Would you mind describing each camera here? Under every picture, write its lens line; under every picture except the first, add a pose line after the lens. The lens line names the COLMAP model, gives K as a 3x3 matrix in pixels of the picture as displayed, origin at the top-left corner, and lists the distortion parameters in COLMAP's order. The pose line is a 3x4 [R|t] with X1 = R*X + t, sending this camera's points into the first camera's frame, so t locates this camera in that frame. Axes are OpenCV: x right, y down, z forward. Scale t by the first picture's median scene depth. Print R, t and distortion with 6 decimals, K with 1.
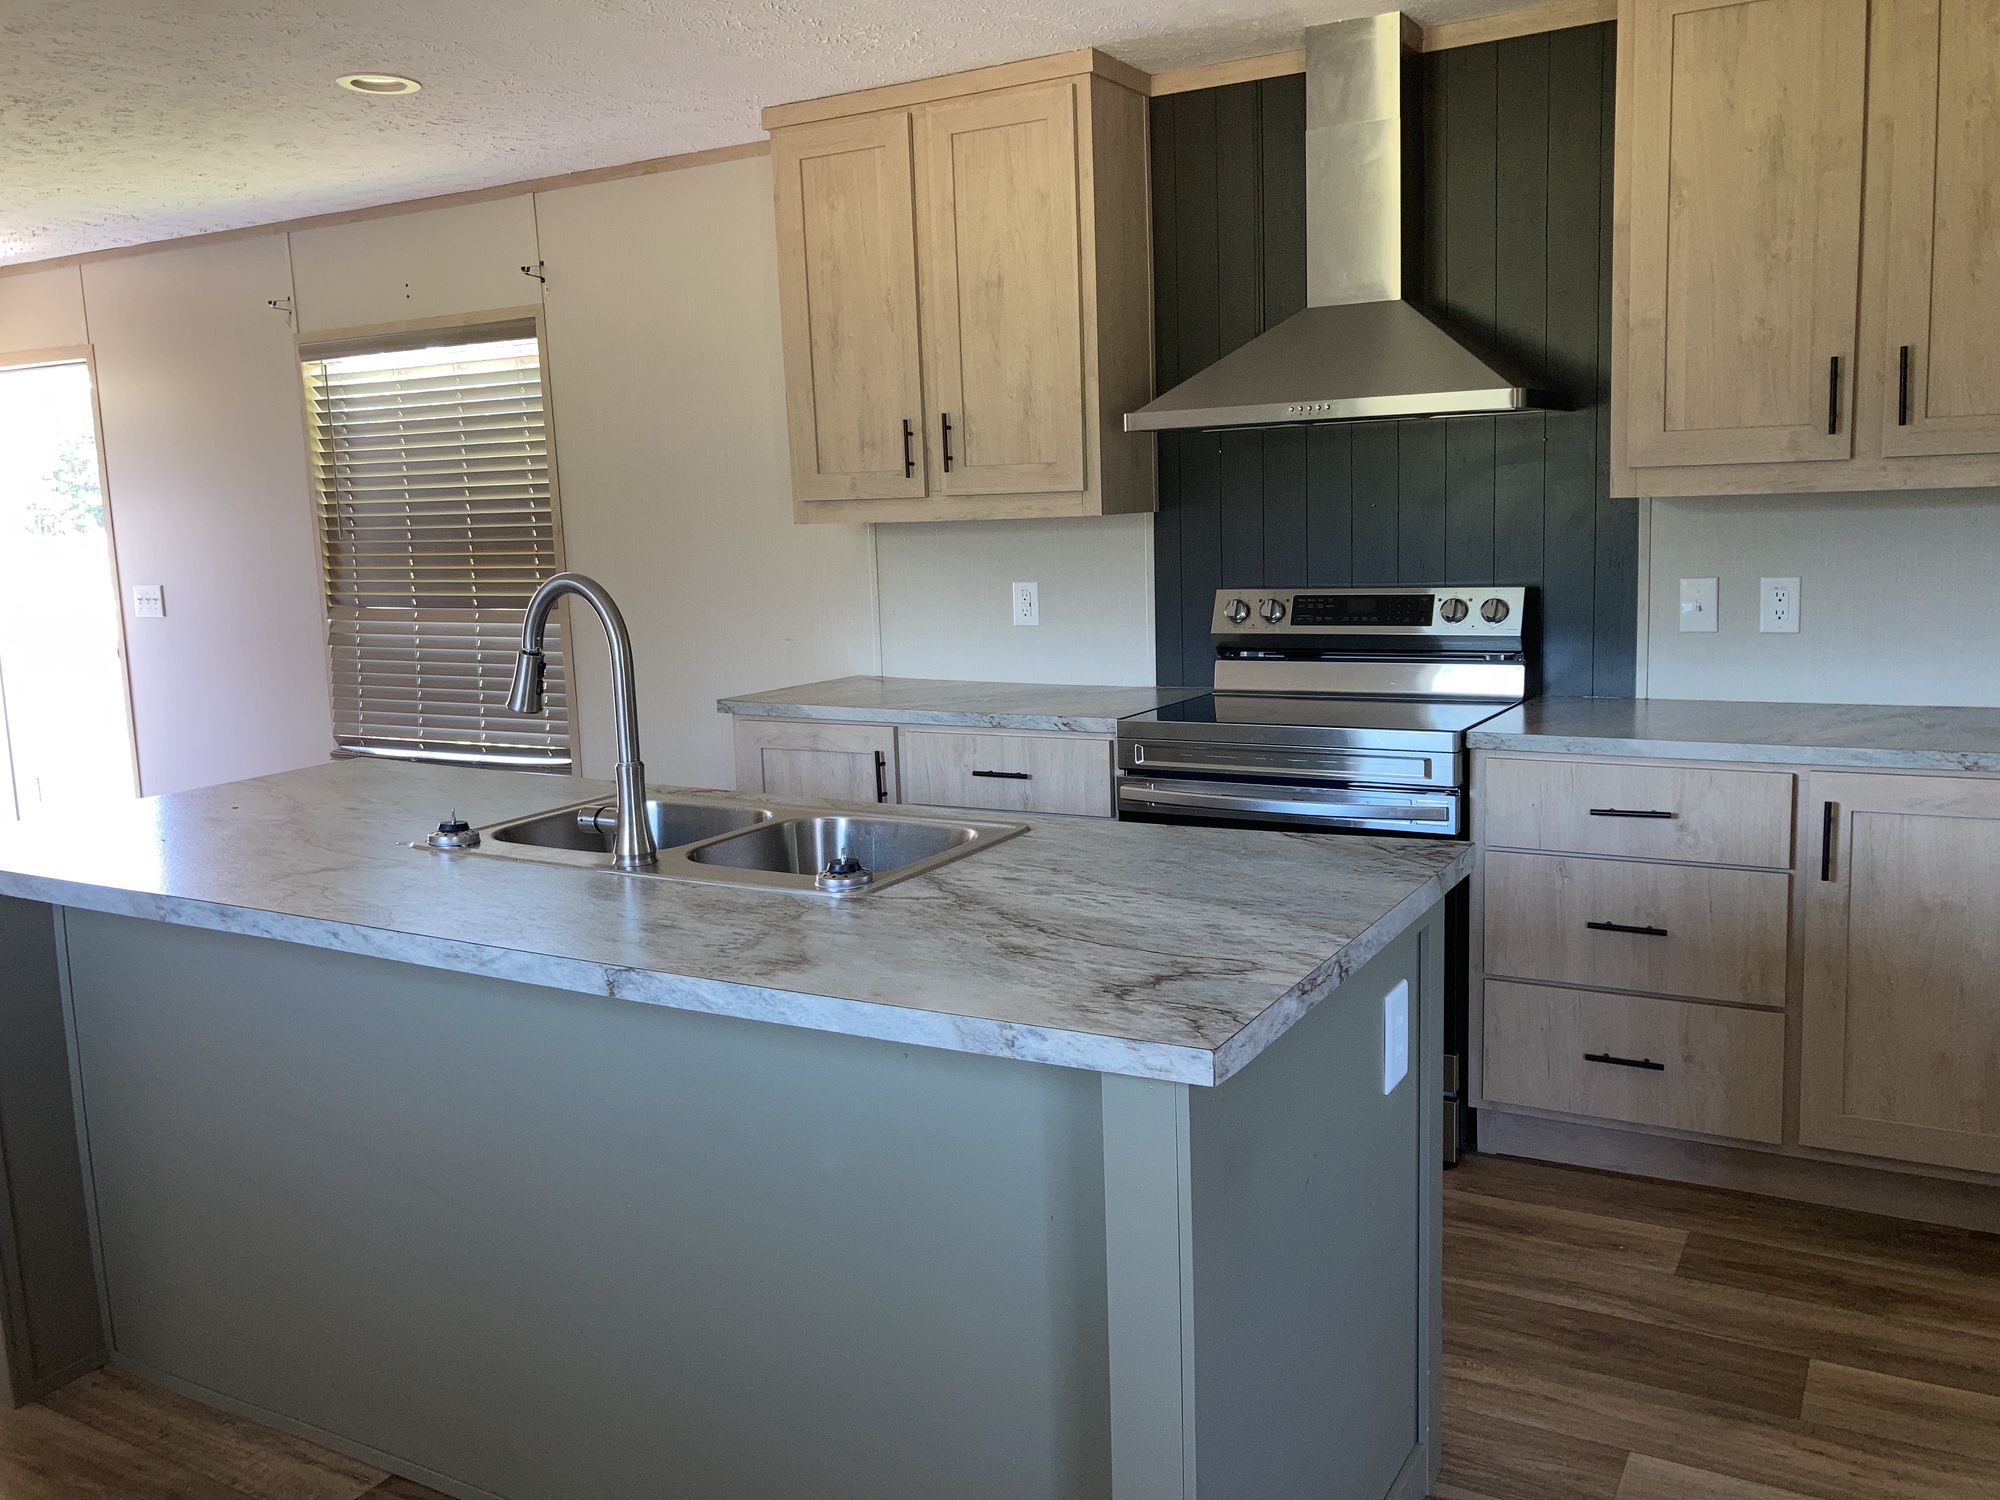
lens RADIAL K [[1653.3, 0, 1003.0], [0, 1653.3, 743.5], [0, 0, 1]] dist [0.008658, -0.003433]
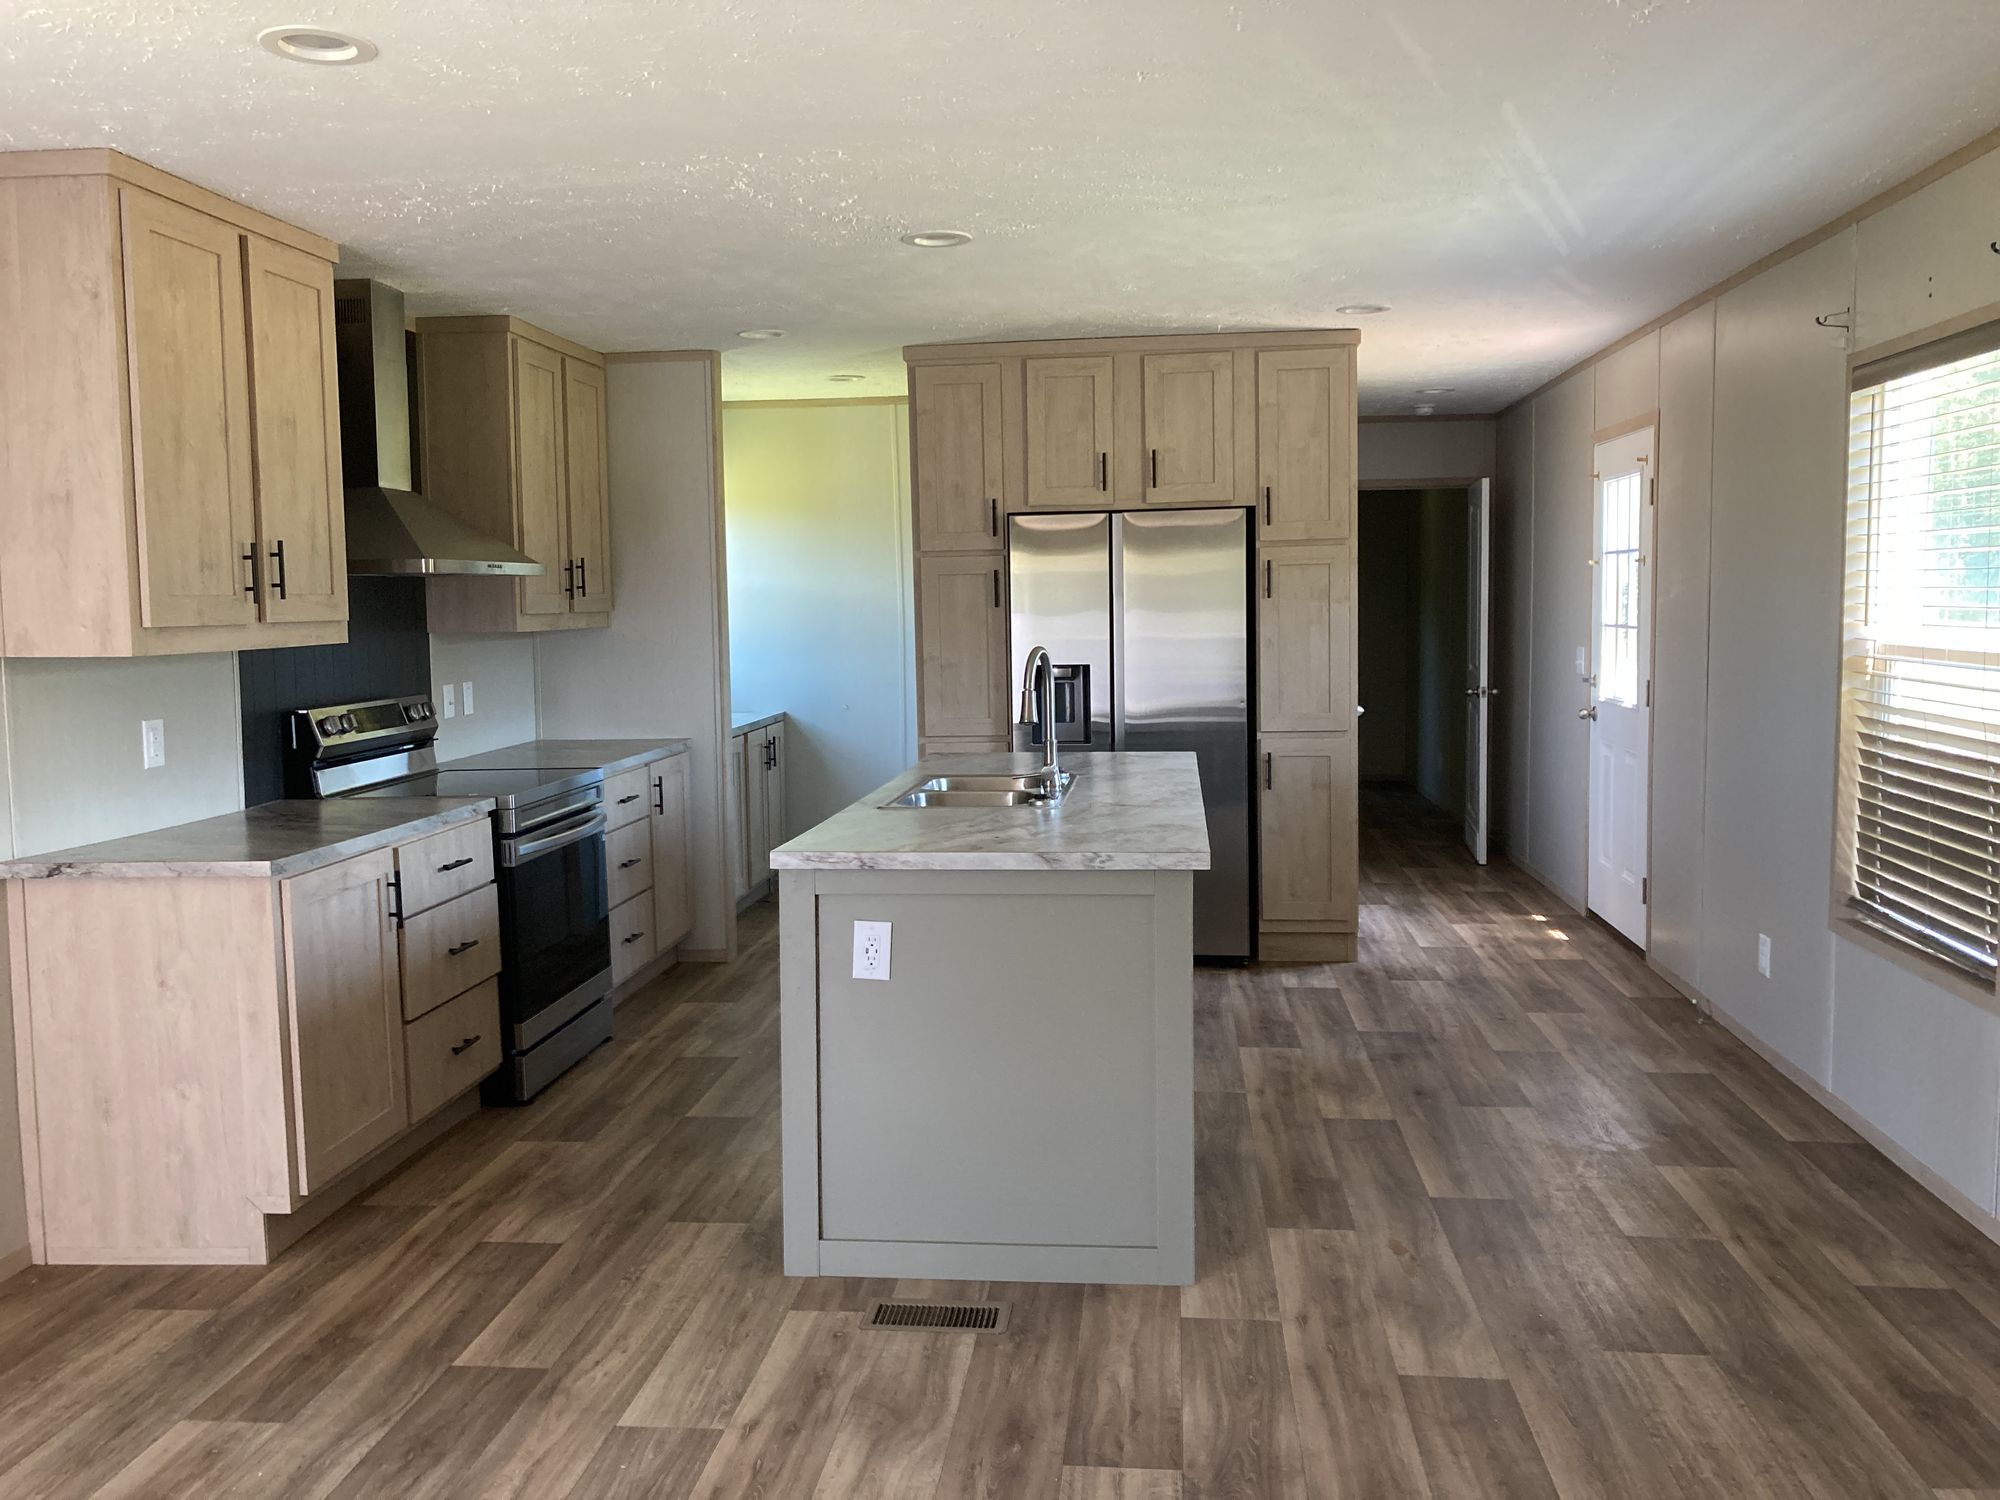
lens RADIAL K [[1653.3, 0, 1016.3], [0, 1653.3, 748.3], [0, 0, 1]] dist [0.008658, -0.003433]
pose [[-0.413480, -0.039370, 0.909662, -1.223627], [0.164041, 0.979496, 0.116956, -0.228231], [-0.895614, 0.197581, -0.398544, 1.651242]]
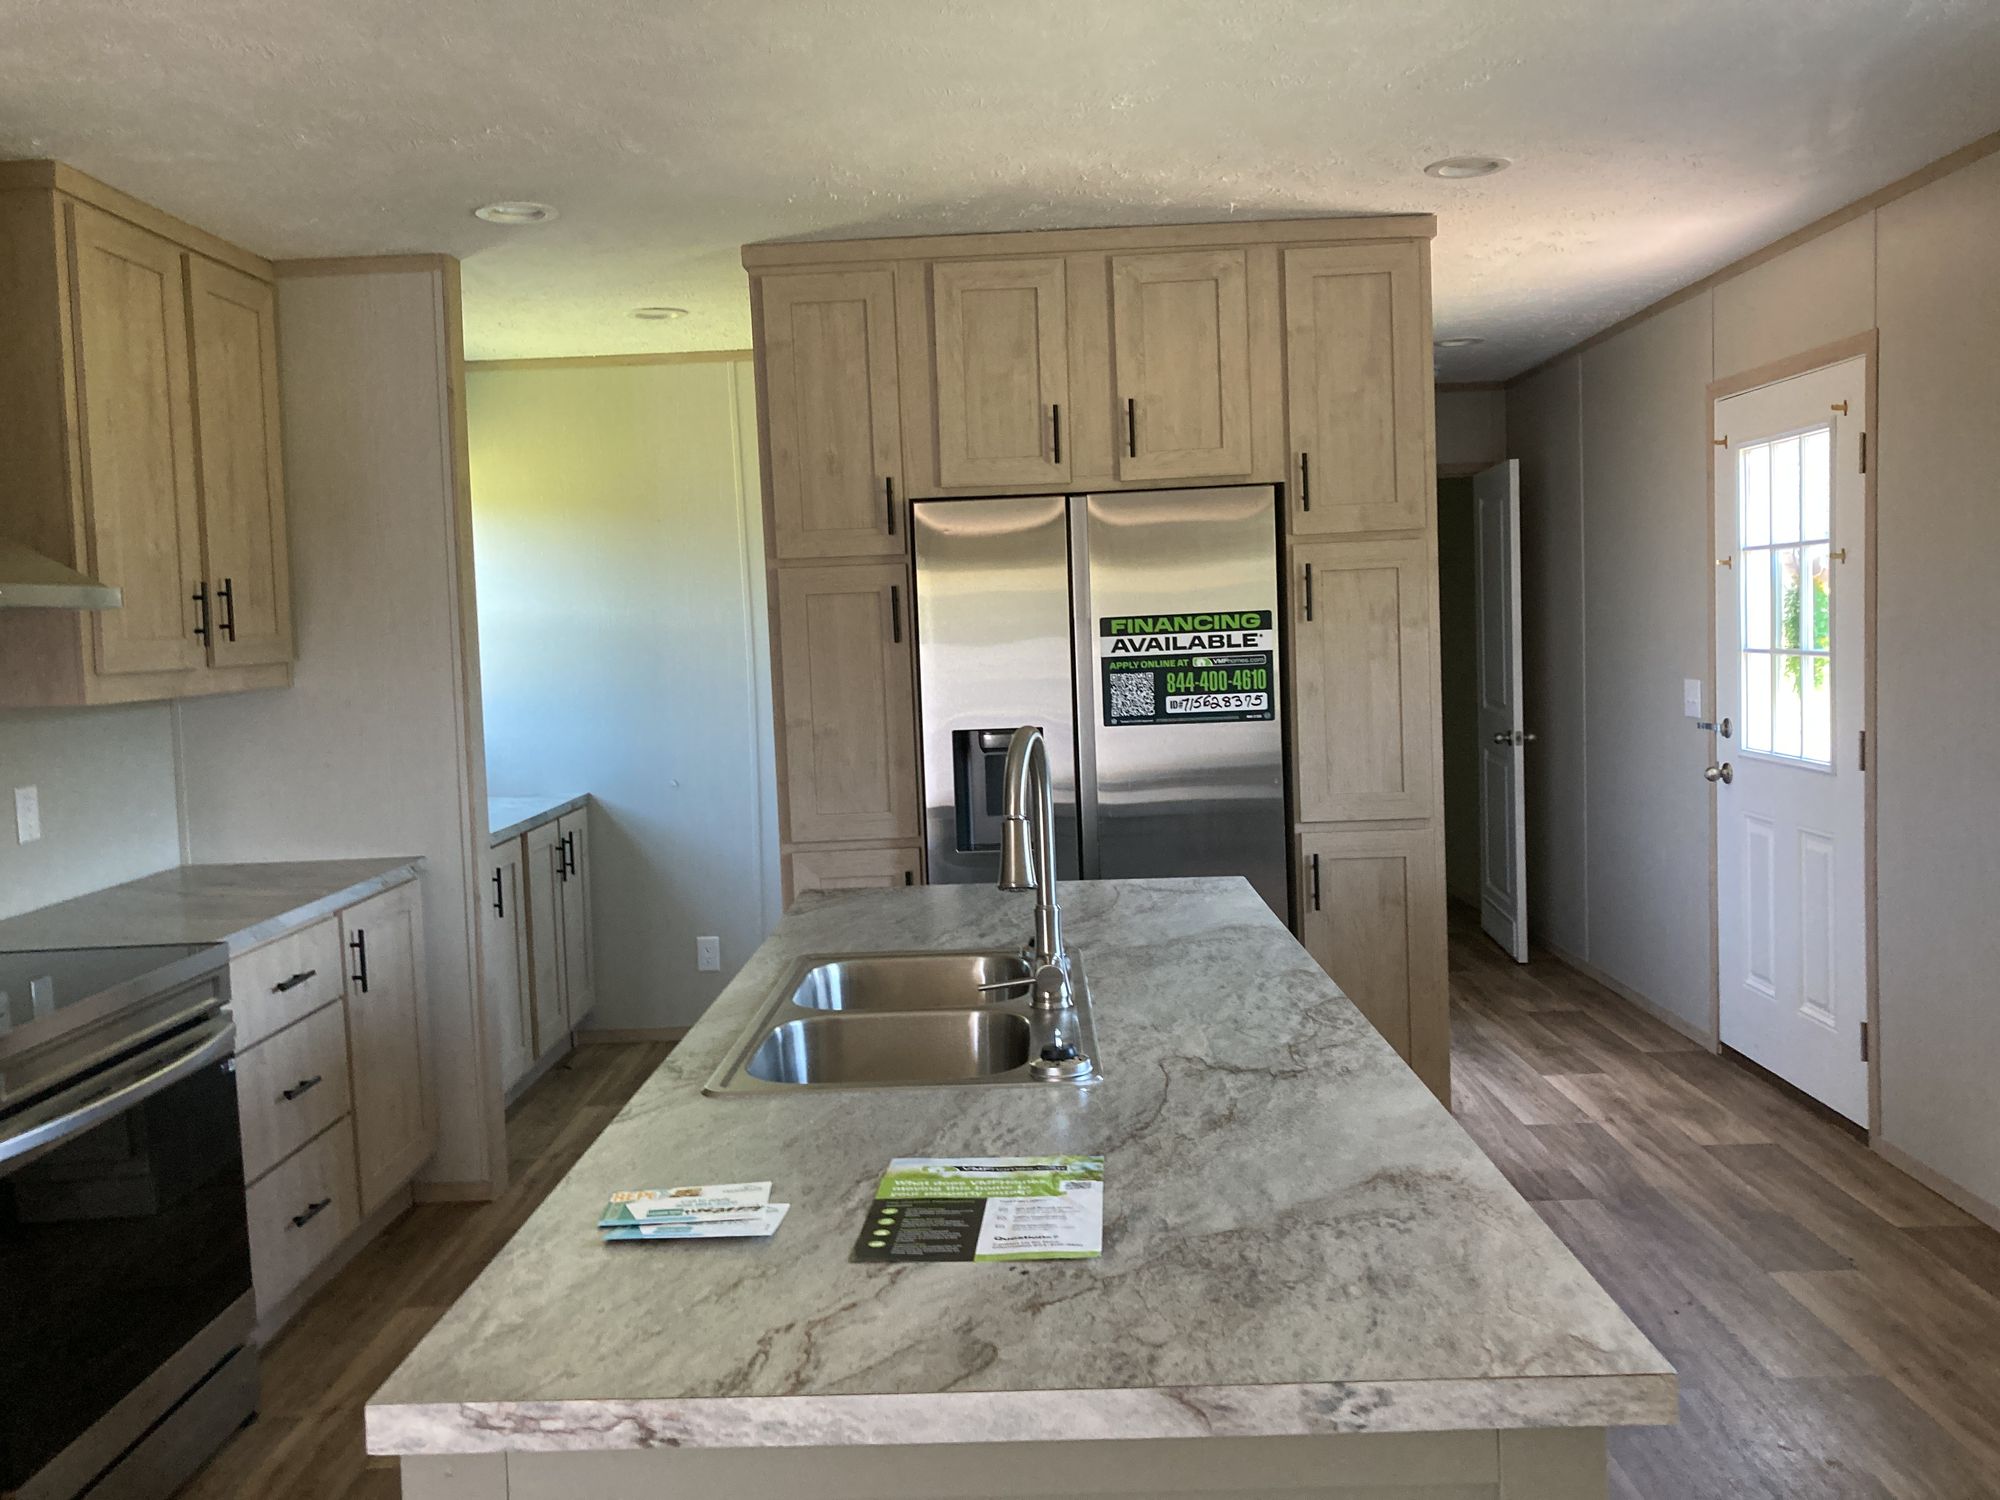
lens RADIAL K [[1653.3, 0, 987.8], [0, 1653.3, 748.9], [0, 0, 1]] dist [0.008658, -0.003433]
pose [[-0.477509, -0.014060, 0.878514, -0.762046], [0.181310, 0.976775, 0.114182, -0.222481], [-0.859716, 0.213806, -0.463870, 1.475879]]
